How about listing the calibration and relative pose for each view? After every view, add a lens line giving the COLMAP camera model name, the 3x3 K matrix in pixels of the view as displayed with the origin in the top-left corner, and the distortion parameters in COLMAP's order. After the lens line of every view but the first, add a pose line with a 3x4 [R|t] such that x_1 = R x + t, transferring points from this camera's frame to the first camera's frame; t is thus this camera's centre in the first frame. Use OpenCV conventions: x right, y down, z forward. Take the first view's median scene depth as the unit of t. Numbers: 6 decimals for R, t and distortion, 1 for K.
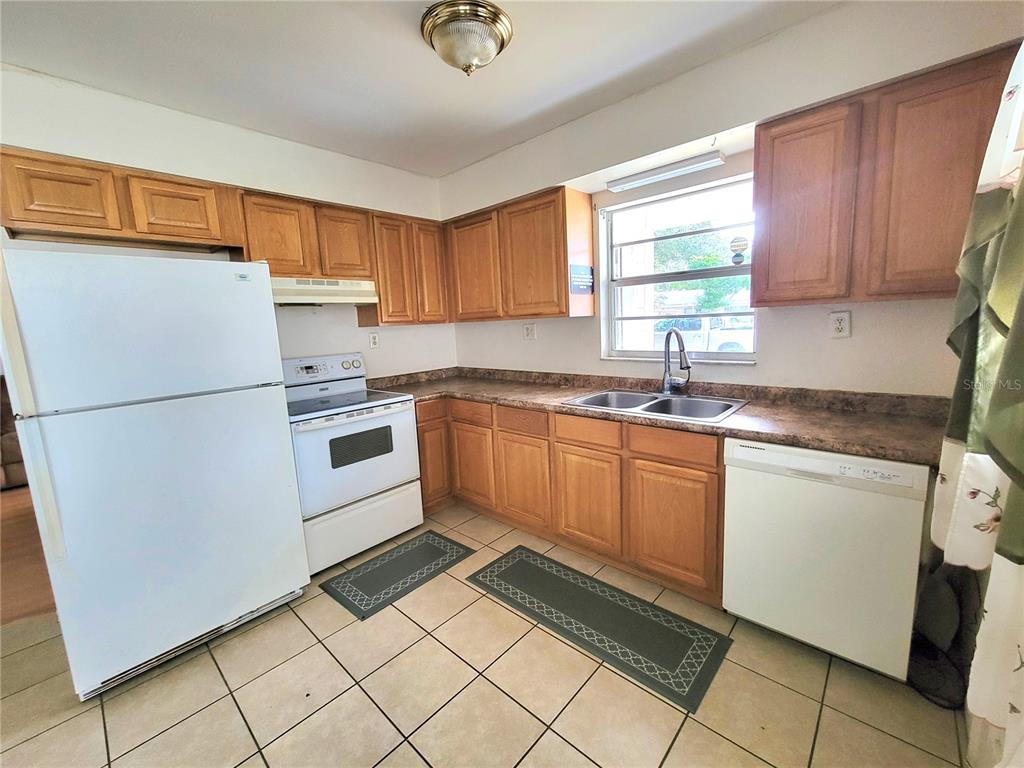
lens RADIAL K [[418.1, 0, 512.0], [0, 418.1, 384.0], [0, 0, 1]] dist [-0.001175, 0.000193]
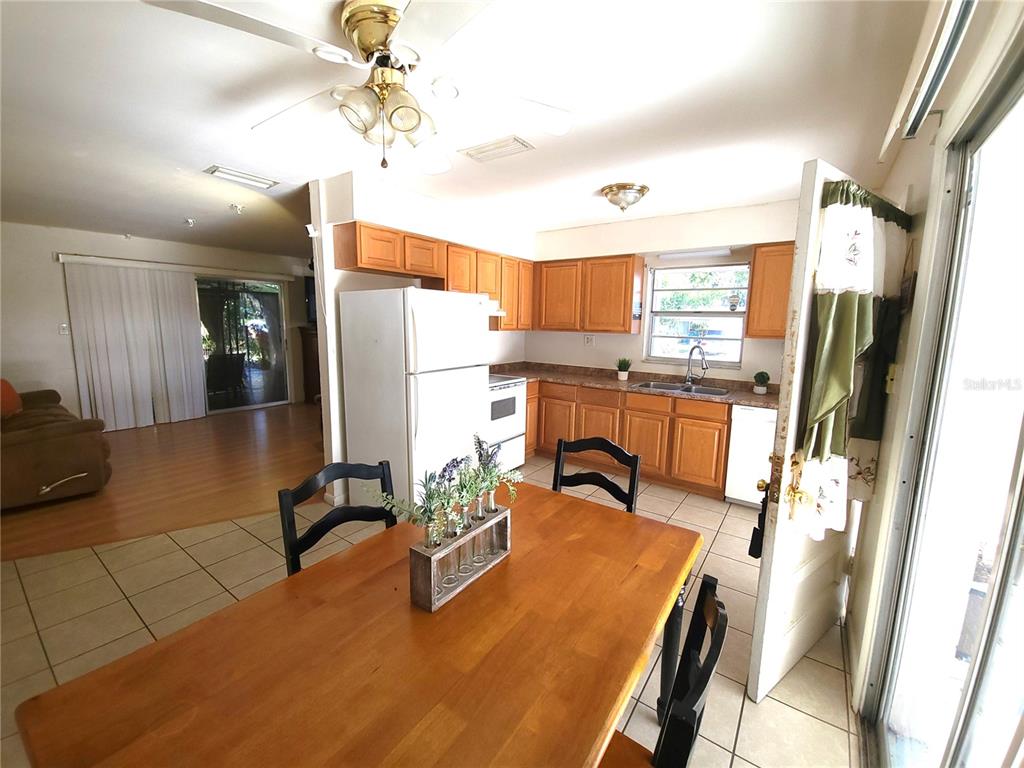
lens RADIAL K [[413.8, 0, 512.0], [0, 413.8, 384.0], [0, 0, 1]] dist [0.000528, -0.000137]
pose [[0.991006, 0.045910, 0.125699, -0.497660], [-0.046239, 0.998930, -0.000305, 0.052657], [-0.125578, -0.005510, 0.992068, -0.513174]]
